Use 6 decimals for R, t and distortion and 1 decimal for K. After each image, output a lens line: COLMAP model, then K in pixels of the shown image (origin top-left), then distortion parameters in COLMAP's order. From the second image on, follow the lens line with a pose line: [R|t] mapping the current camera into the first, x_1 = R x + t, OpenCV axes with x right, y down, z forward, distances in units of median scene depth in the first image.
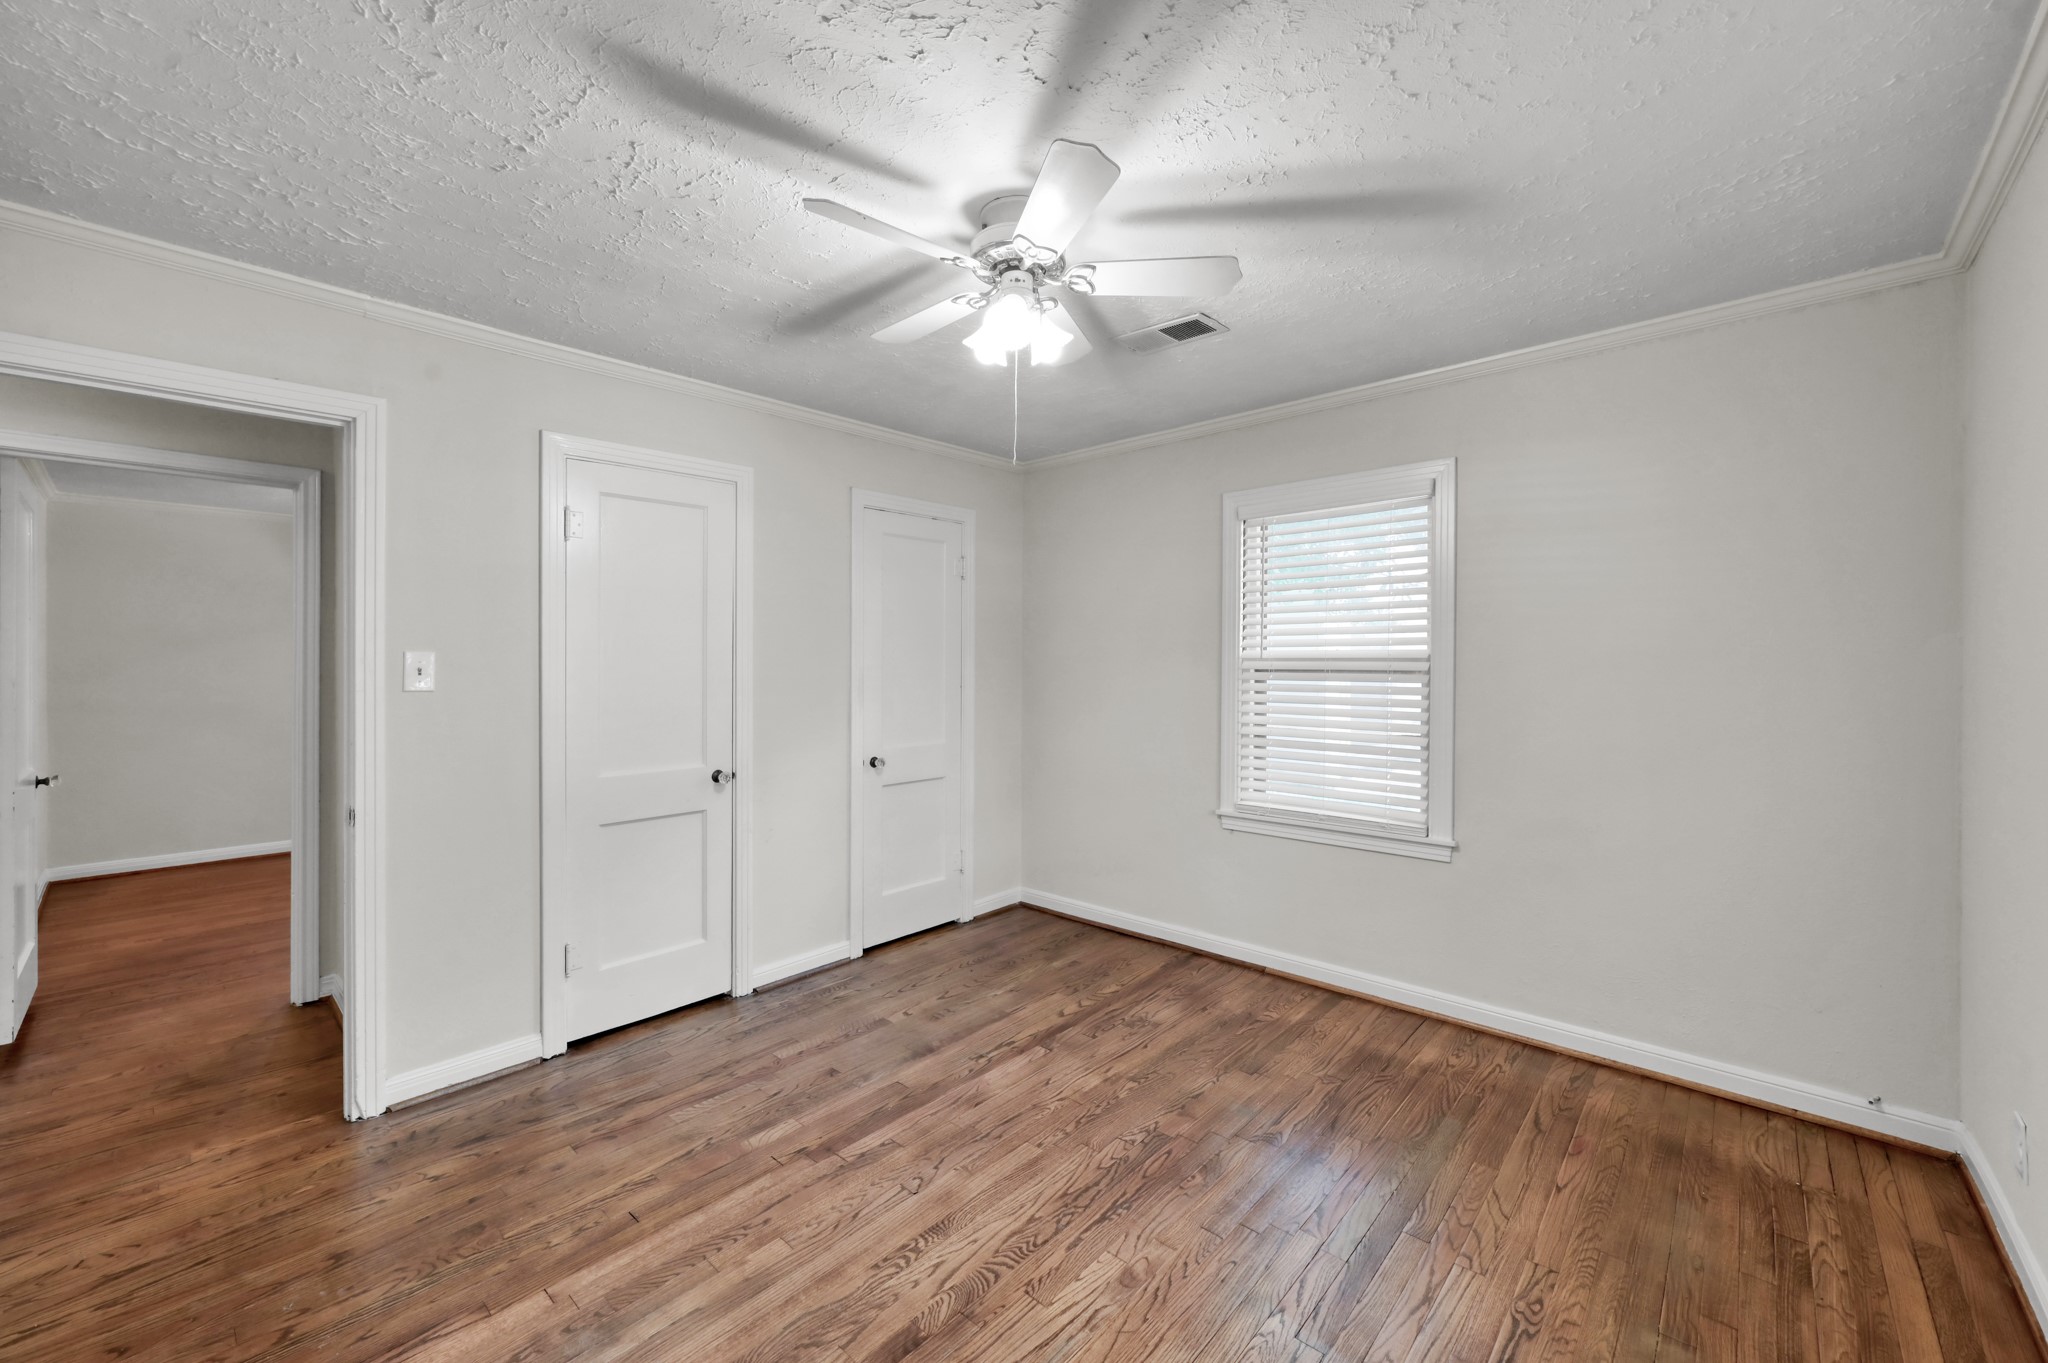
lens RADIAL K [[812.8, 0, 1028.0], [0, 812.8, 664.5], [0, 0, 1]] dist [0.000102, 0.000151]
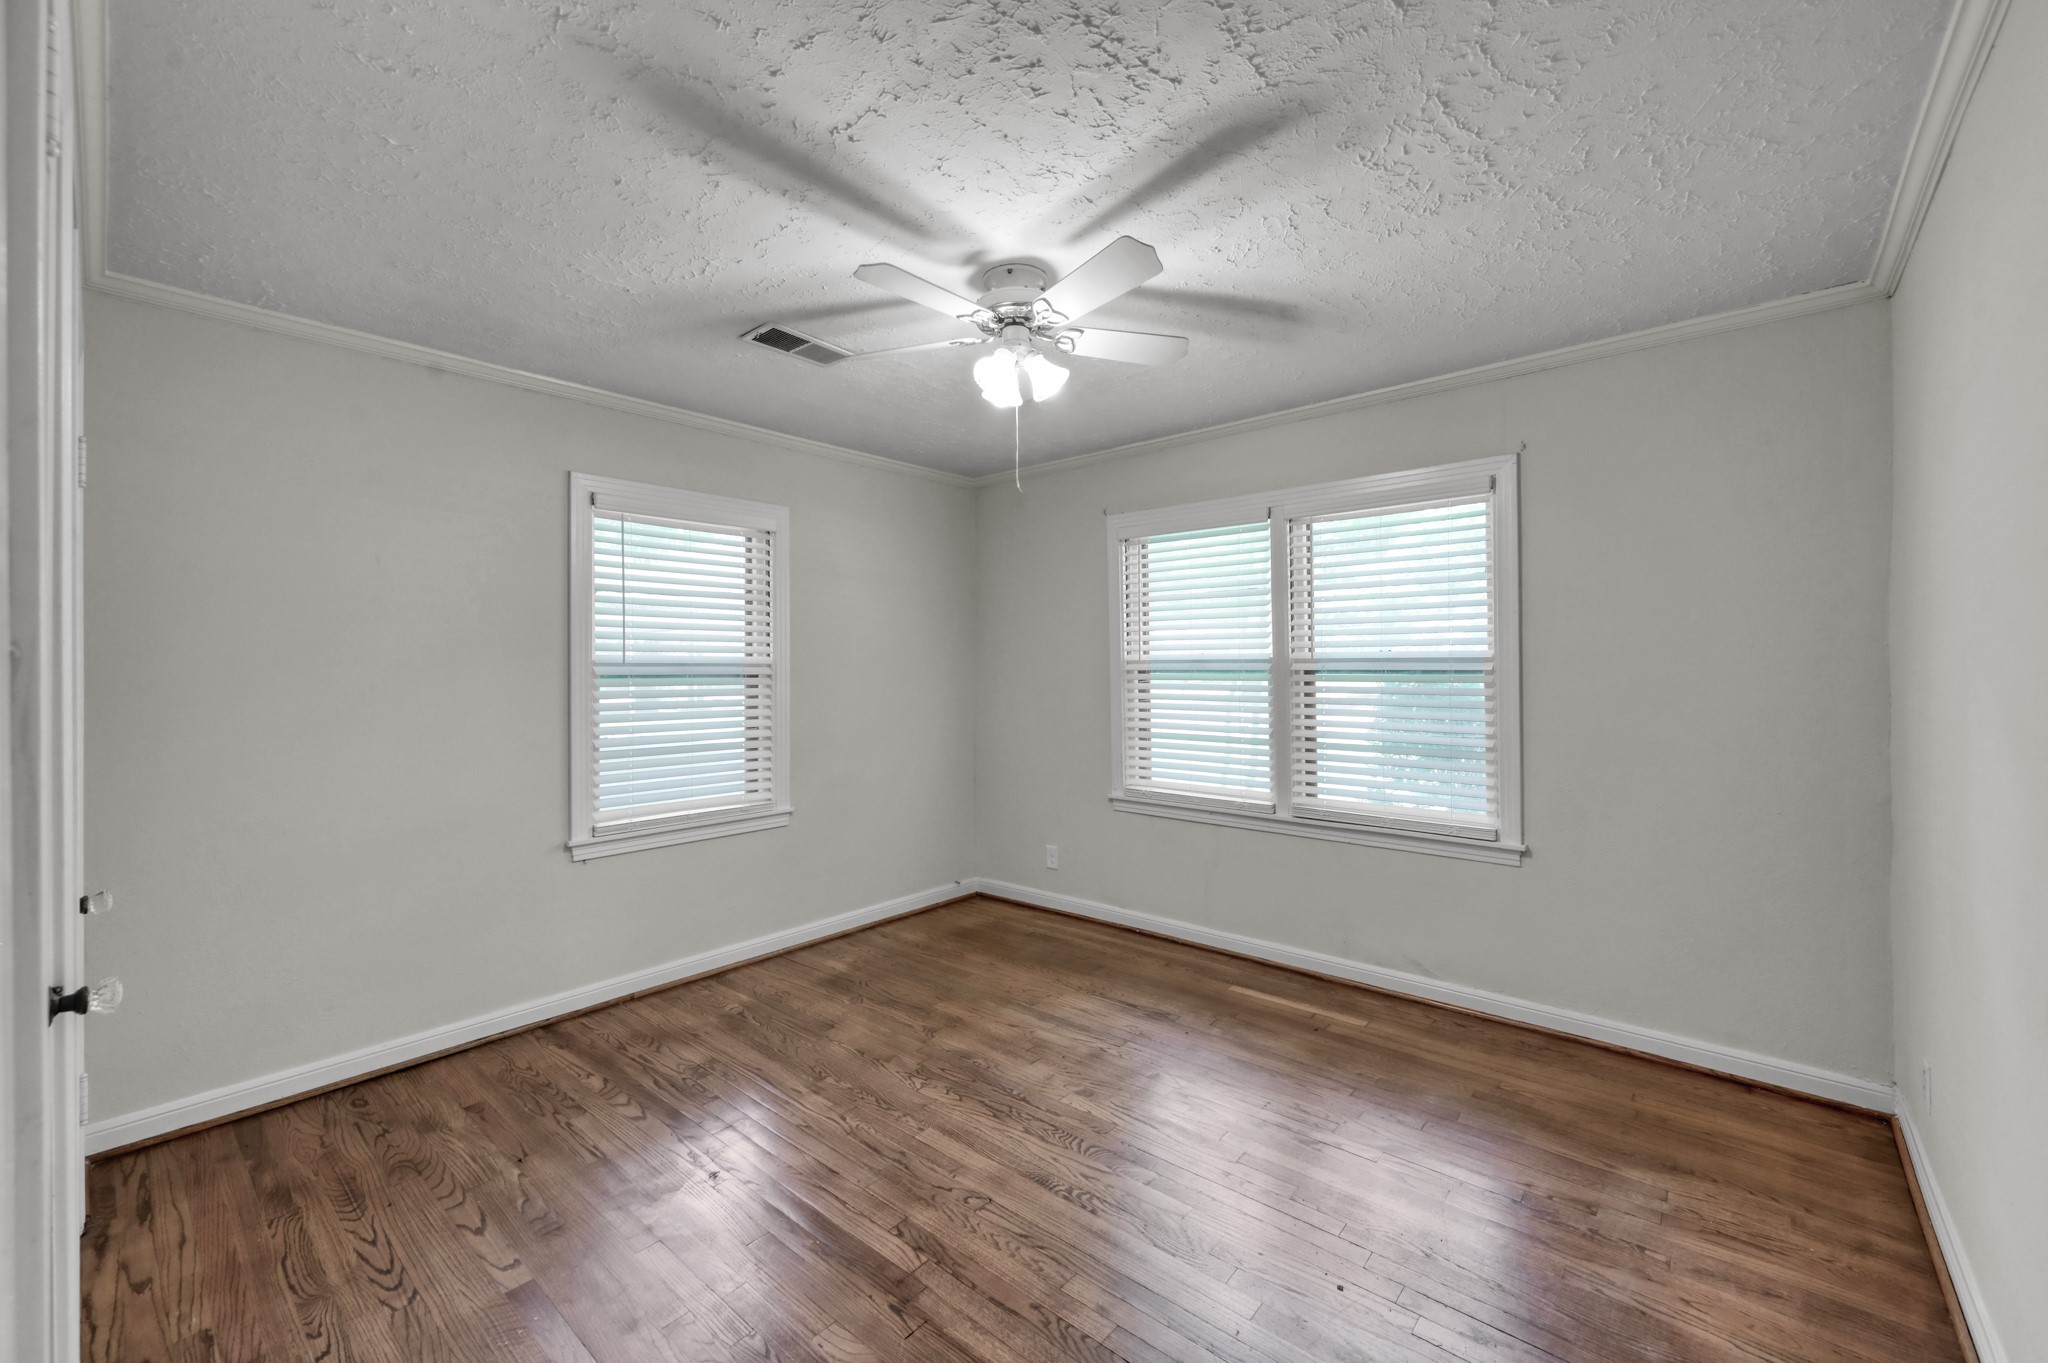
lens RADIAL K [[812.8, 0, 1028.0], [0, 812.8, 664.5], [0, 0, 1]] dist [0.000102, 0.000151]
pose [[-0.022495, 0.009137, 0.999705, -0.849717], [0.010157, 0.999909, -0.008910, 0.009629], [-0.999695, 0.009954, -0.022586, 0.730816]]
